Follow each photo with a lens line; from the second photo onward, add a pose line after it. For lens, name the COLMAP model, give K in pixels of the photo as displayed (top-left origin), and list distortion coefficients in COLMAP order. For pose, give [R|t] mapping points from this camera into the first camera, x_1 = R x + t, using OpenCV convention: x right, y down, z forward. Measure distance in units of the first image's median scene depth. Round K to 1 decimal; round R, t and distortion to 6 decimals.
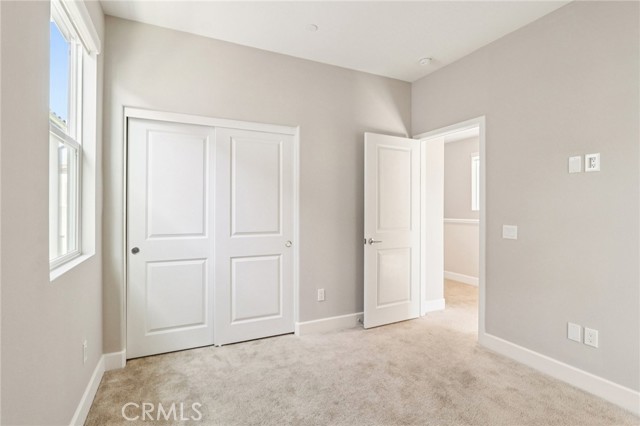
lens RADIAL K [[302.4, 0, 307.5], [0, 302.4, 208.0], [0, 0, 1]] dist [-0.016840, 0.005911]
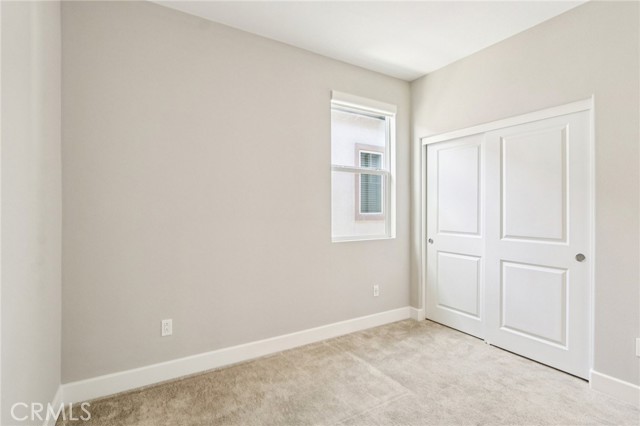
lens RADIAL K [[302.4, 0, 307.5], [0, 302.4, 208.0], [0, 0, 1]] dist [-0.016840, 0.005911]
pose [[0.104798, -0.006934, -0.994469, 0.674848], [-0.001493, 0.999973, -0.007130, 0.002301], [0.994492, 0.002232, 0.104785, 0.280026]]
